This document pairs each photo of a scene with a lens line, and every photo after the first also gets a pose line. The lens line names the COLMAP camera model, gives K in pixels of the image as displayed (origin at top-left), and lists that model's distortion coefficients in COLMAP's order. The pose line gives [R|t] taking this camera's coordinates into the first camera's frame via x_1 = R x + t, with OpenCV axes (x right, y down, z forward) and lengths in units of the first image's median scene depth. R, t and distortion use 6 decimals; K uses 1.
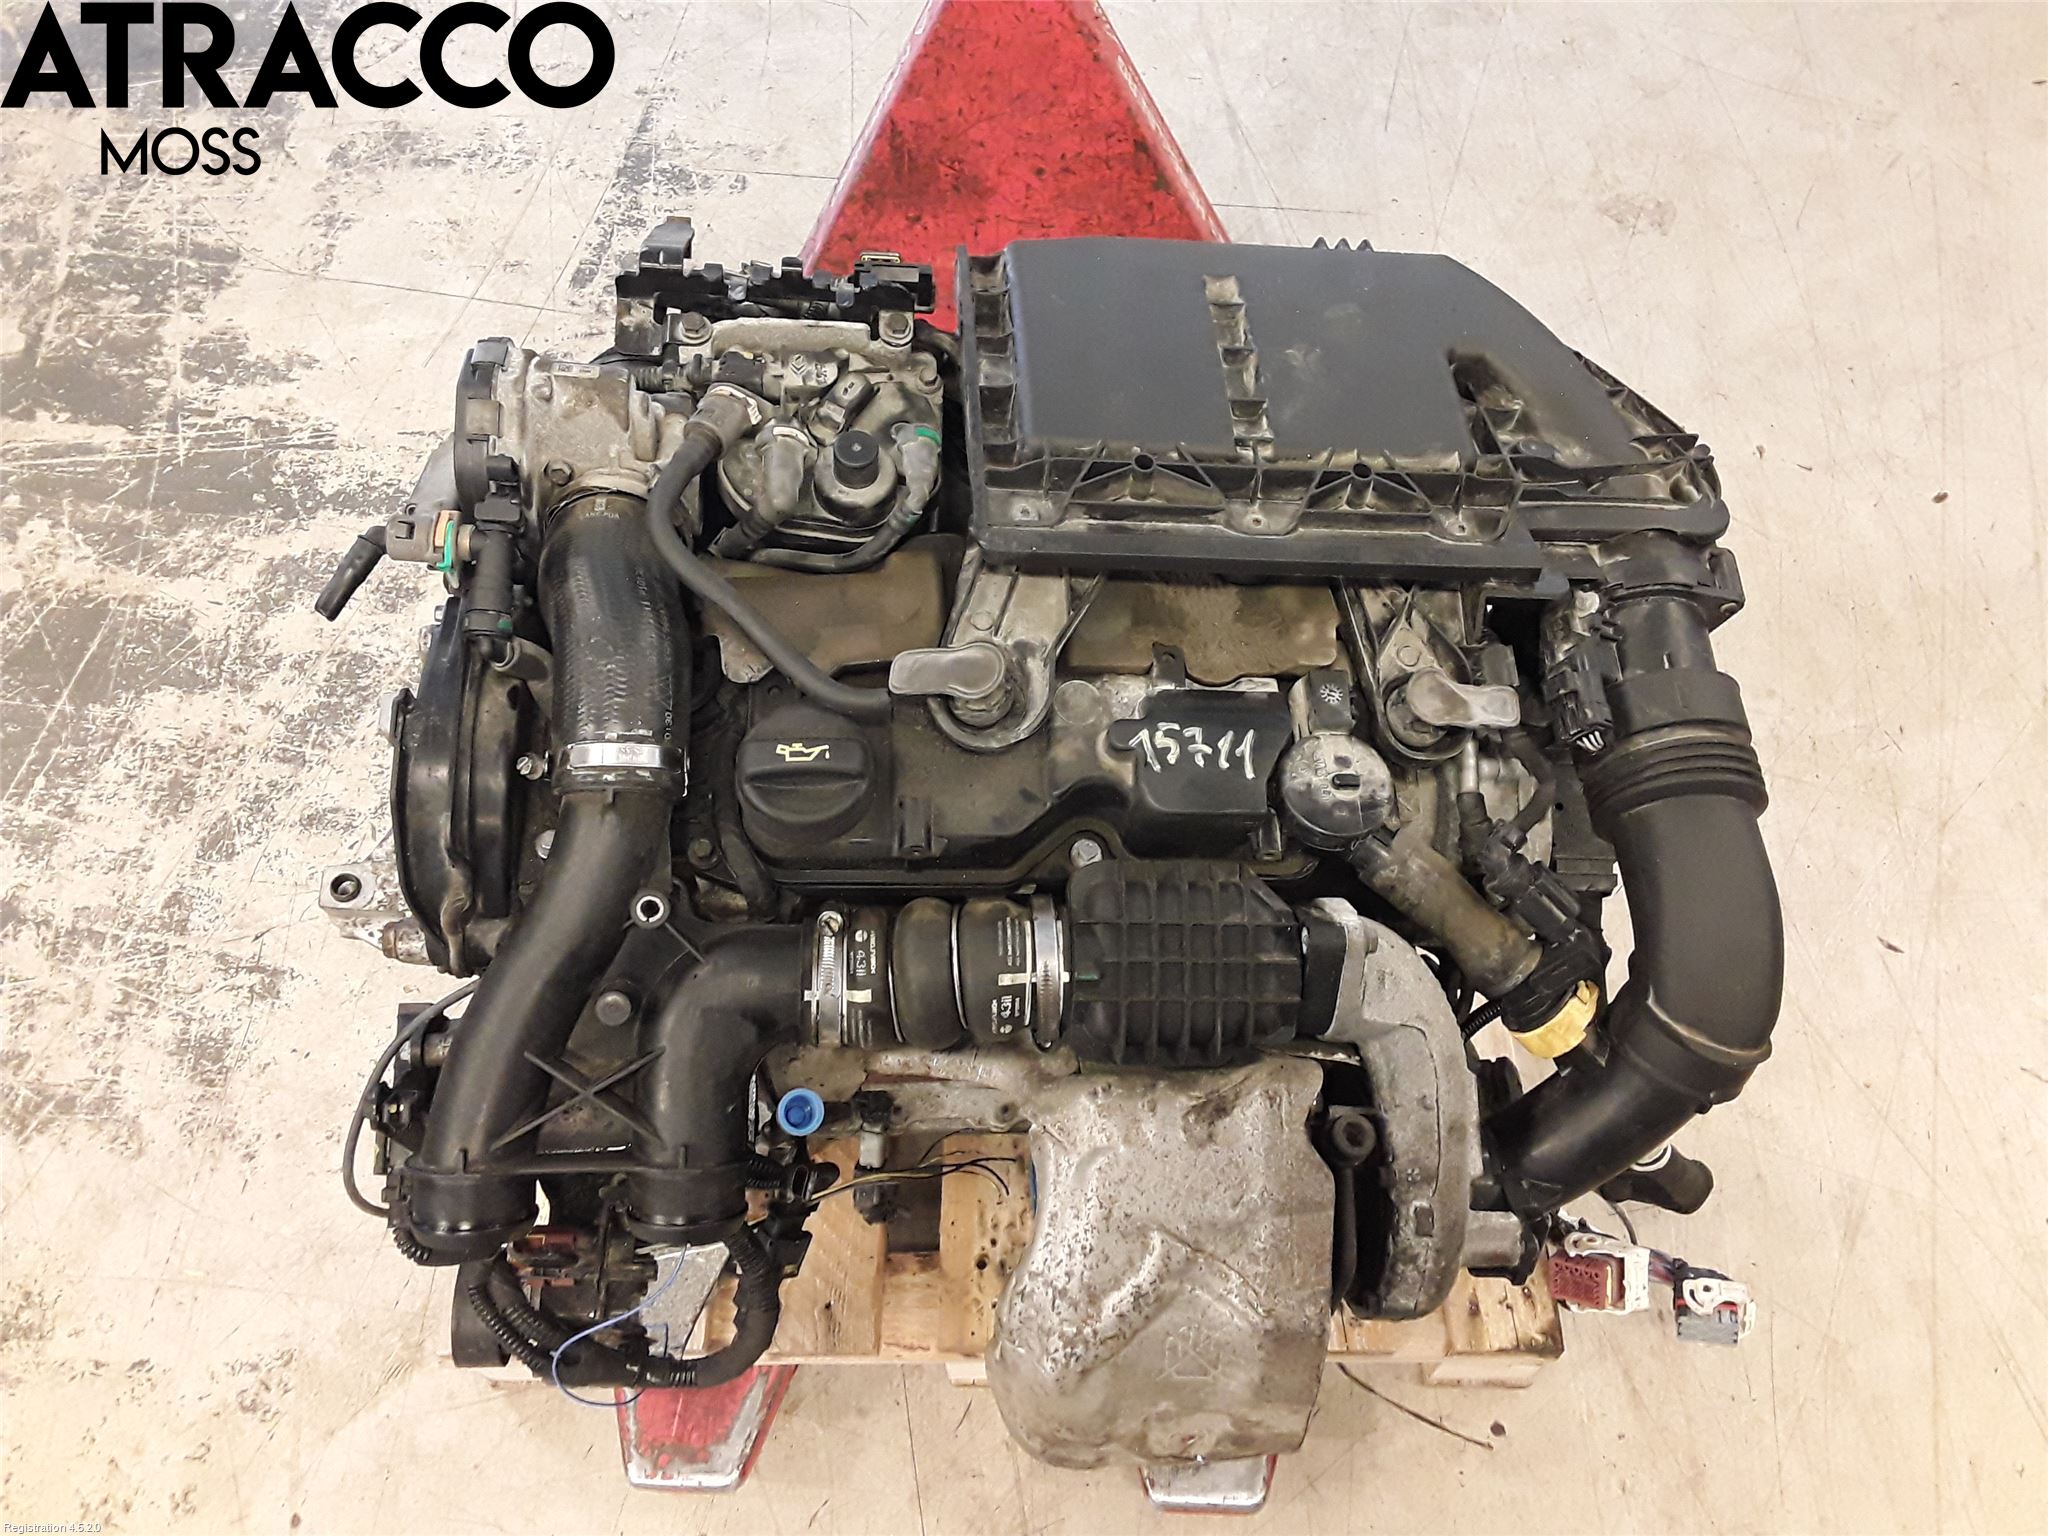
lens RADIAL K [[1627.3, 0, 1027.0], [0, 1627.3, 766.6], [0, 0, 1]] dist [0.044416, -0.075327]
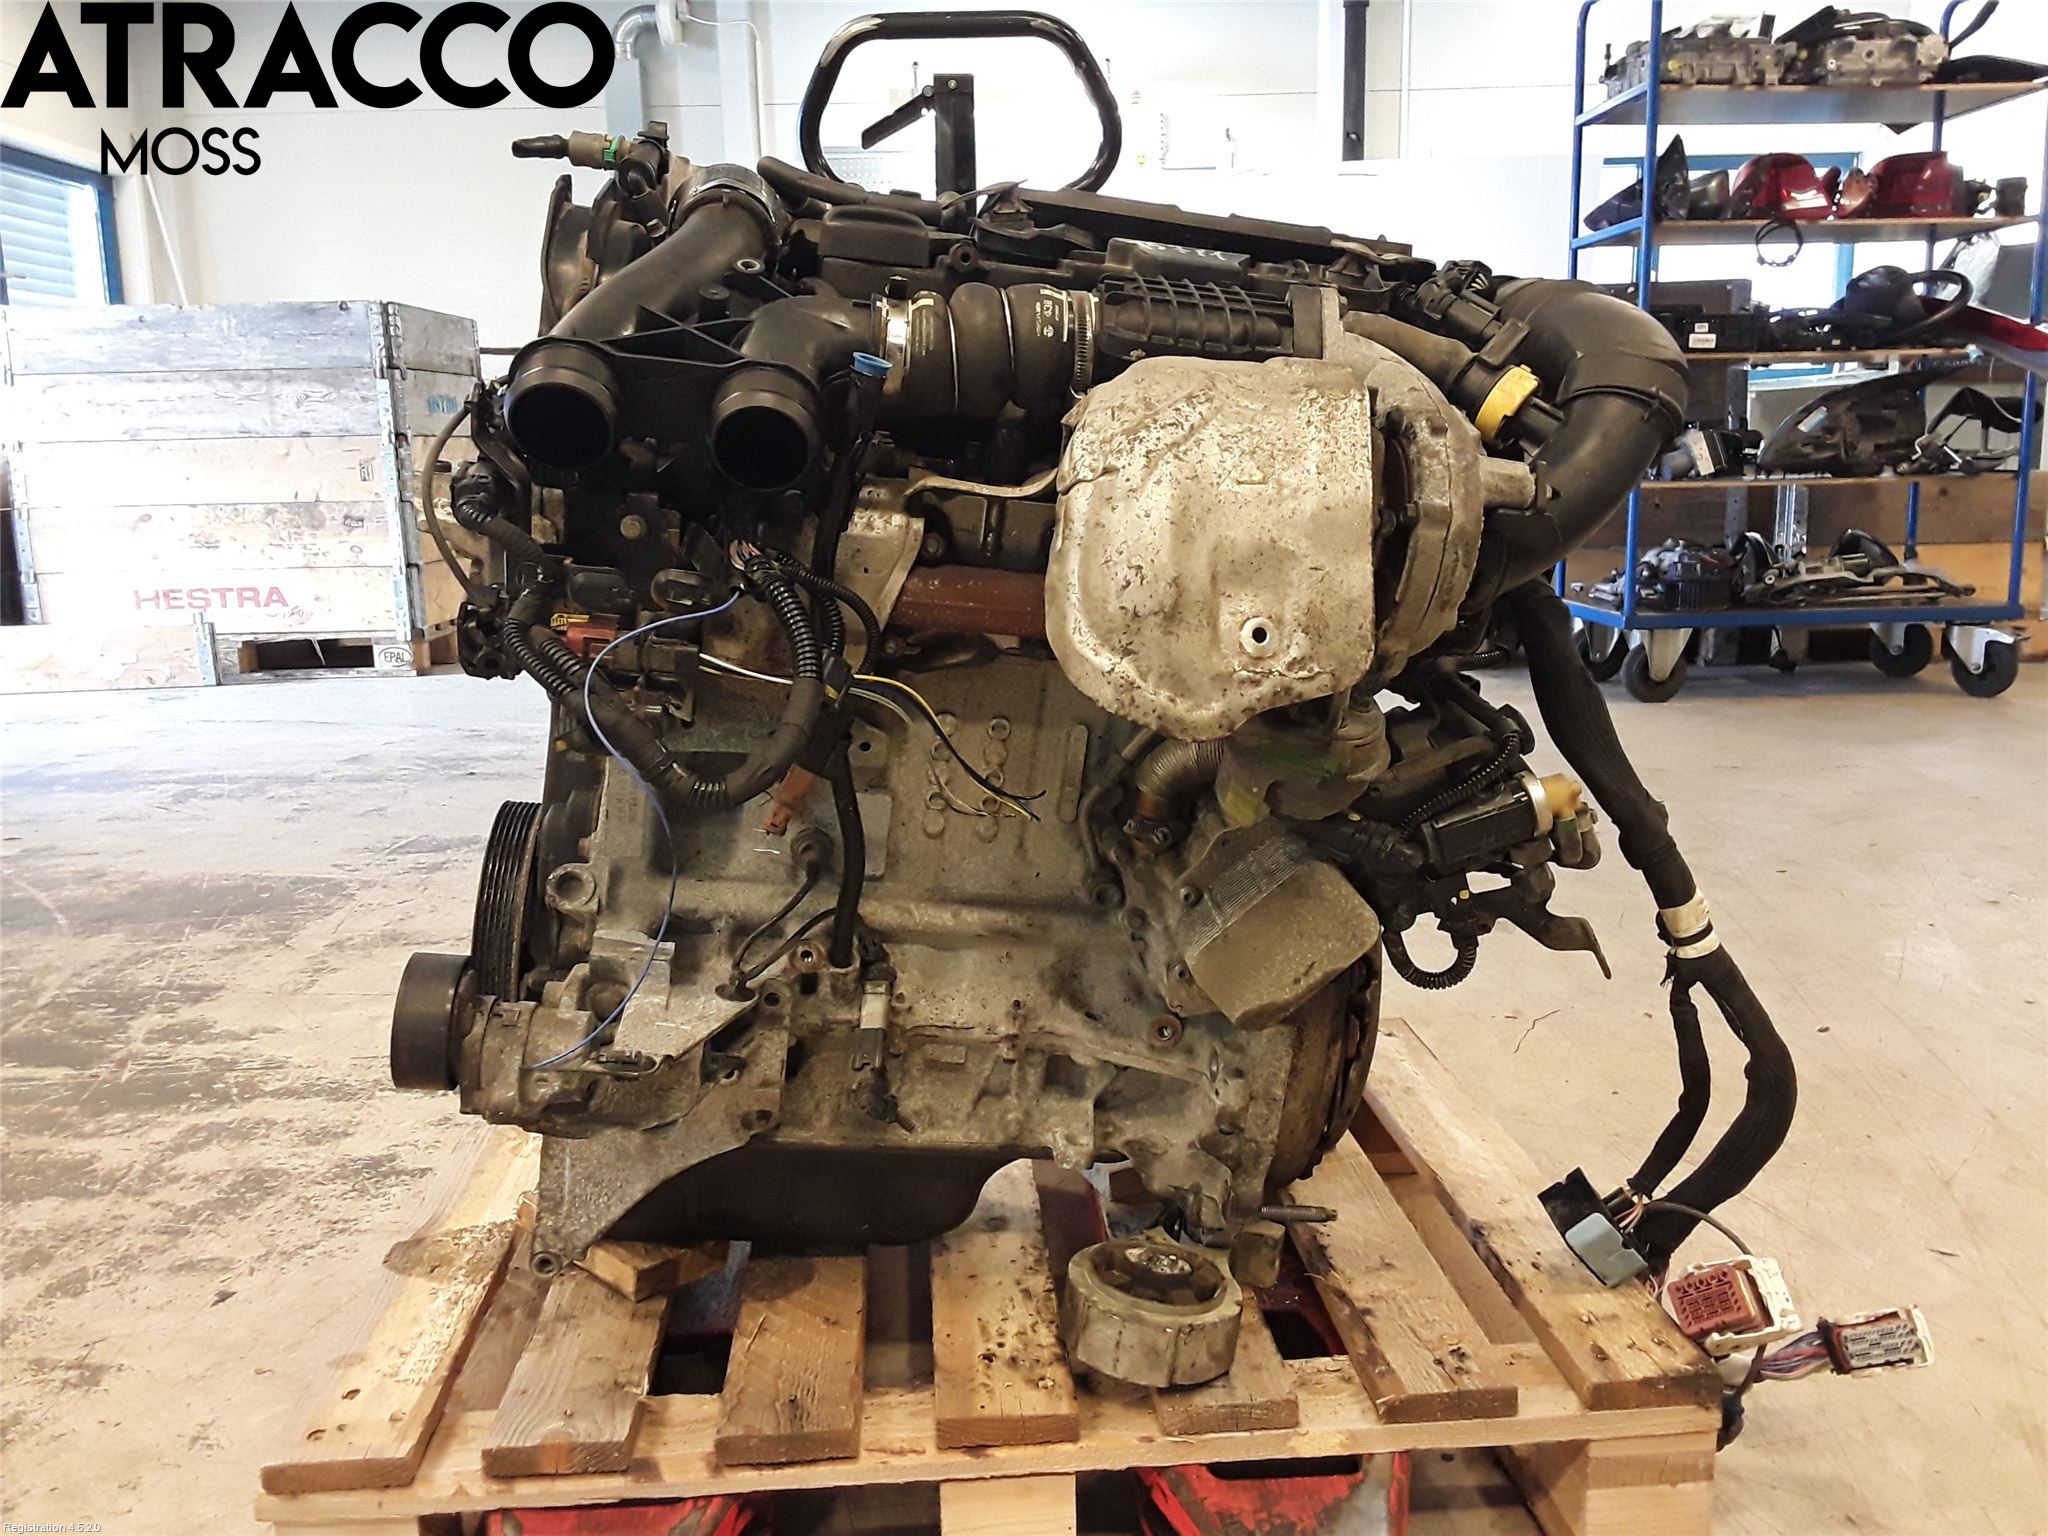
lens RADIAL K [[1627.3, 0, 1029.9], [0, 1627.3, 756.7], [0, 0, 1]] dist [0.044416, -0.075327]
pose [[0.996799, -0.007377, 0.079604, -0.047299], [0.063650, 0.675724, -0.734402, 0.477075], [-0.048373, 0.737118, 0.674031, 0.167997]]
